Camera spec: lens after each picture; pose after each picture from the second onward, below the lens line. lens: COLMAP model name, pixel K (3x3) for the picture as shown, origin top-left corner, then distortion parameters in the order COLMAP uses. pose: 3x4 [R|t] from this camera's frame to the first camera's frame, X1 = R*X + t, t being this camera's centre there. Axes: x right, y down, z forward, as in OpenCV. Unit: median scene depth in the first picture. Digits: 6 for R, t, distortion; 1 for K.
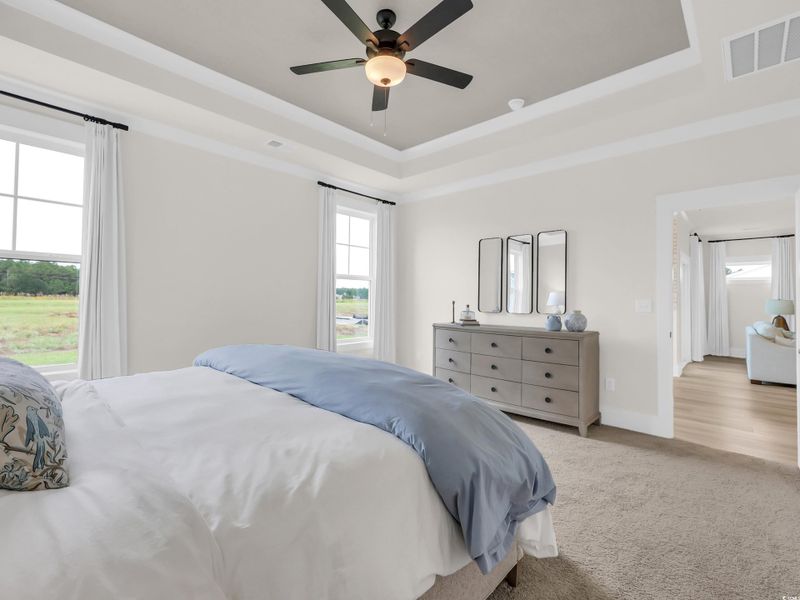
lens RADIAL K [[367.3, 0, 403.0], [0, 367.3, 294.6], [0, 0, 1]] dist [0.029559, 0.001193]
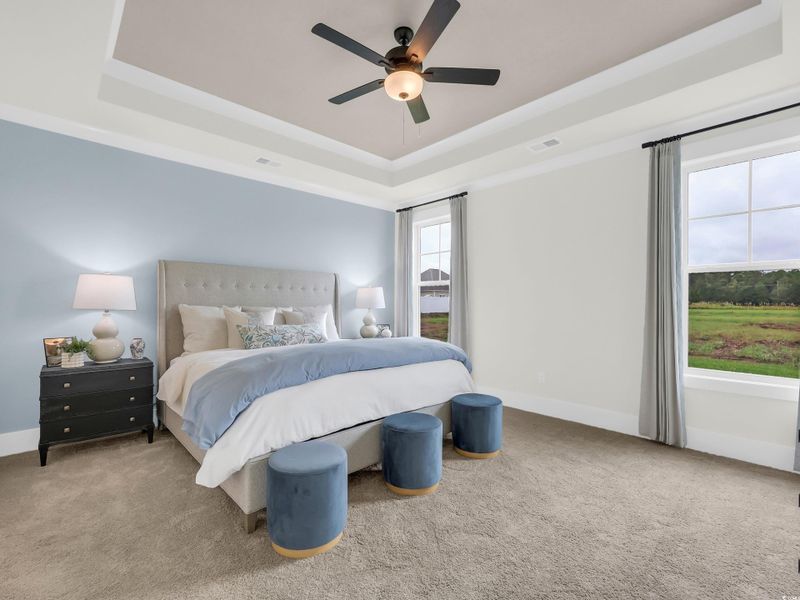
lens RADIAL K [[367.3, 0, 402.8], [0, 367.3, 304.3], [0, 0, 1]] dist [0.029559, 0.001193]
pose [[-0.046125, -0.007856, -0.998905, 0.490864], [0.005557, 0.999952, -0.008121, 0.012097], [0.998920, -0.005926, -0.046079, 0.514618]]
